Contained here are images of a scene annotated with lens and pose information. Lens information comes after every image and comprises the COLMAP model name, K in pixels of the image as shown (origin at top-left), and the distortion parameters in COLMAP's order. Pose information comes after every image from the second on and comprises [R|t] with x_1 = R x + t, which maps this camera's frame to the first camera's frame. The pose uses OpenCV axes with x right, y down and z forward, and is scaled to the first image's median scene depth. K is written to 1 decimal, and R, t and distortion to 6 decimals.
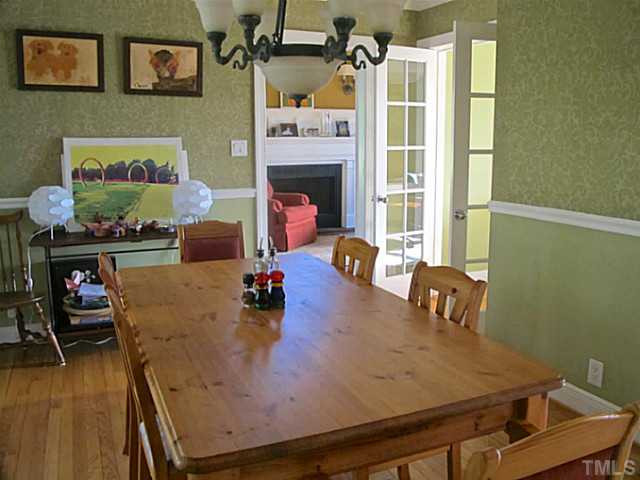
lens RADIAL K [[564.1, 0, 320.0], [0, 564.1, 240.0], [0, 0, 1]] dist [-0.077714, 0.017902]
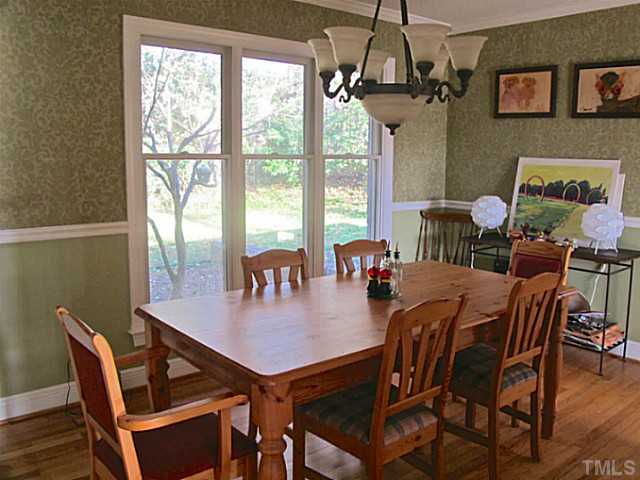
lens RADIAL K [[564.1, 0, 320.0], [0, 564.1, 240.0], [0, 0, 1]] dist [-0.077714, 0.017902]
pose [[0.293880, 0.152802, -0.943550, 0.562144], [-0.176909, 0.978780, 0.103406, -0.060443], [0.939328, 0.136534, 0.314676, 0.254660]]
